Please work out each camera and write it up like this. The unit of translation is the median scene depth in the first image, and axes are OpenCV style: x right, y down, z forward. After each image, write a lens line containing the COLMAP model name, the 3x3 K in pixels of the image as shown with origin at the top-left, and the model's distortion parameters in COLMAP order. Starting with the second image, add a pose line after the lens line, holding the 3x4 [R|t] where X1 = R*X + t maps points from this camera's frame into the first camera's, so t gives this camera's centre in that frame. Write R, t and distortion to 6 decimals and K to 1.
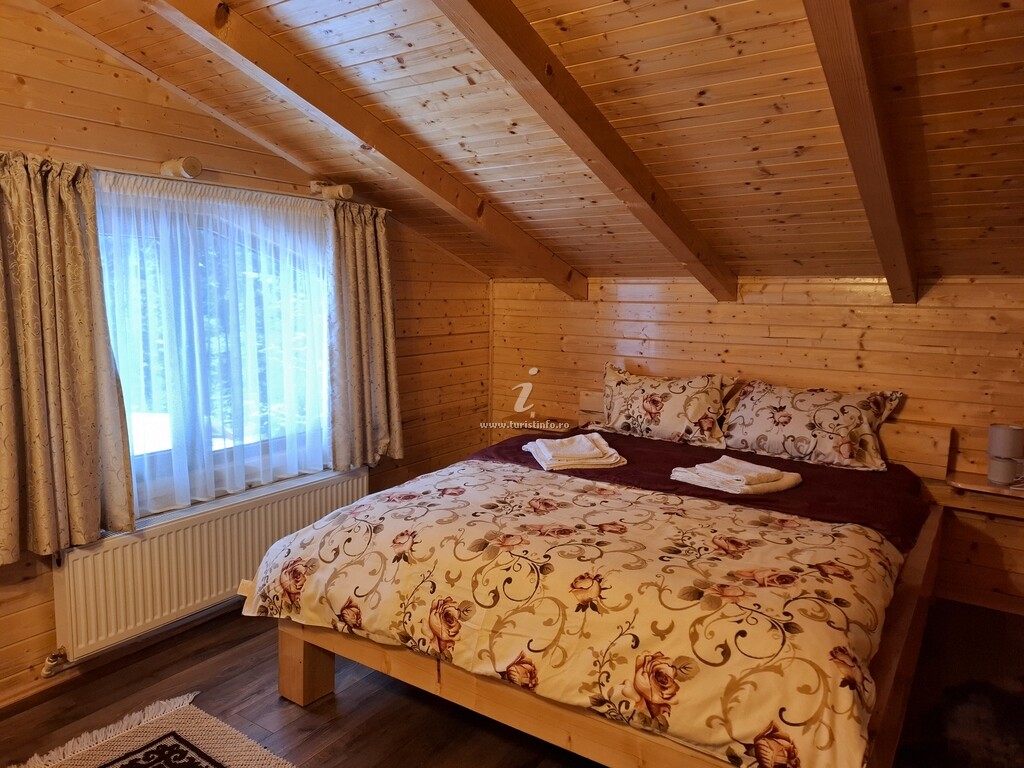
lens RADIAL K [[712.0, 0, 520.0], [0, 712.0, 383.1], [0, 0, 1]] dist [0.083644, -0.018298]
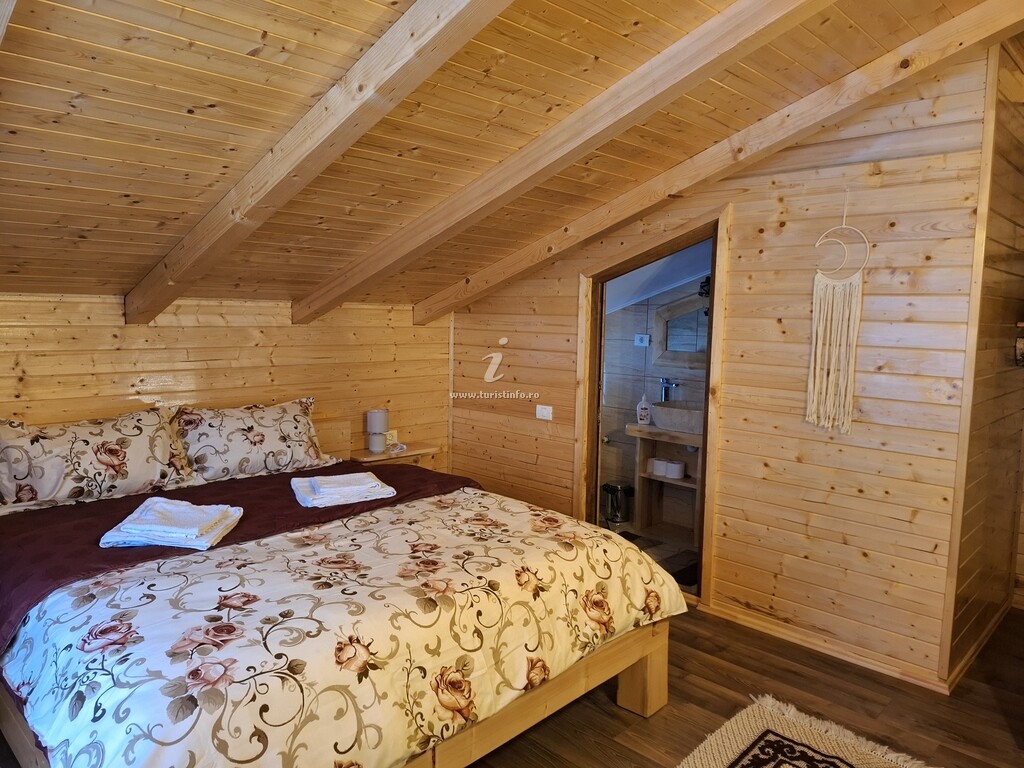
lens RADIAL K [[712.0, 0, 522.7], [0, 712.0, 392.6], [0, 0, 1]] dist [0.083644, -0.018298]
pose [[0.171686, -0.123796, 0.977343, -0.860493], [0.114414, 0.987865, 0.105030, -0.119018], [-0.978485, 0.093790, 0.183766, 0.649748]]
